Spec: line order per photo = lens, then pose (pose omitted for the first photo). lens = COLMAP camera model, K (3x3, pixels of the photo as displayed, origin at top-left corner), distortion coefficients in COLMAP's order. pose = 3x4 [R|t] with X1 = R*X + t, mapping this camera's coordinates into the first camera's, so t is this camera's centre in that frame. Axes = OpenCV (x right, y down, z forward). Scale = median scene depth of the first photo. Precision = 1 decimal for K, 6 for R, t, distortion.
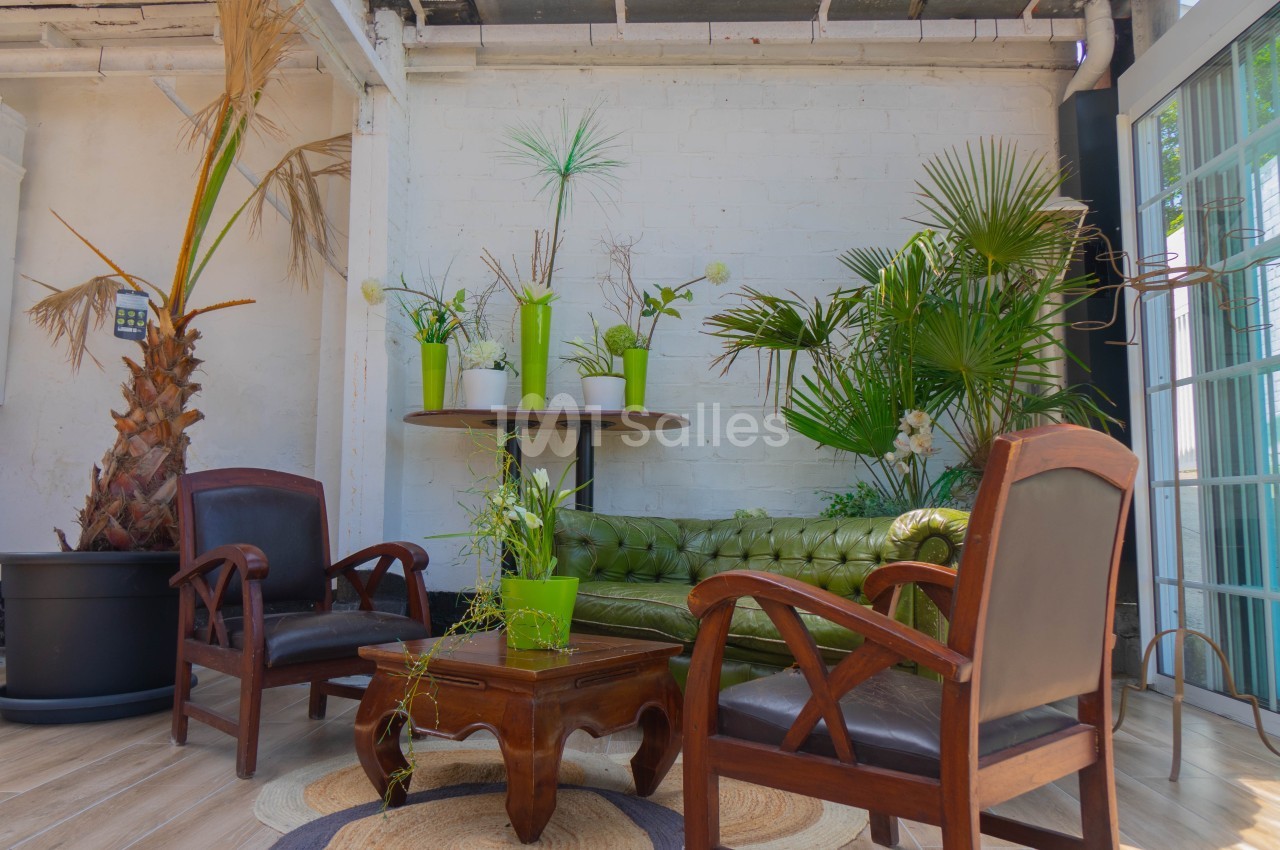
lens RADIAL K [[877.3, 0, 646.7], [0, 877.3, 426.8], [0, 0, 1]] dist [-0.002352, -0.010288]
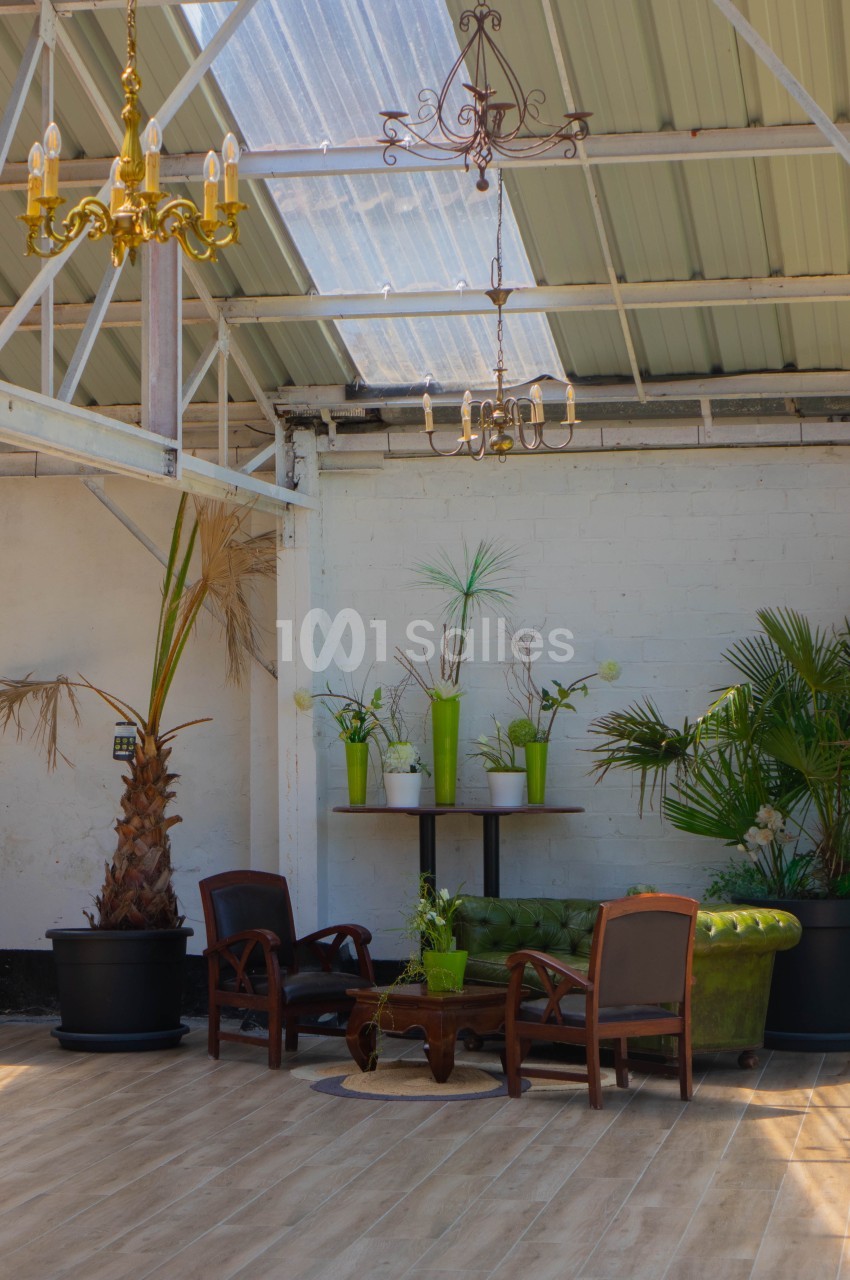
lens RADIAL K [[3116.2, 0, 426.3], [0, 3116.2, 640.9], [0, 0, 1]] dist [0.004676, 0.000000]
pose [[0.988217, -0.013704, -0.152444, 0.525873], [0.026353, 0.996344, 0.081270, -0.627510], [0.150773, -0.084330, 0.984965, -3.349088]]
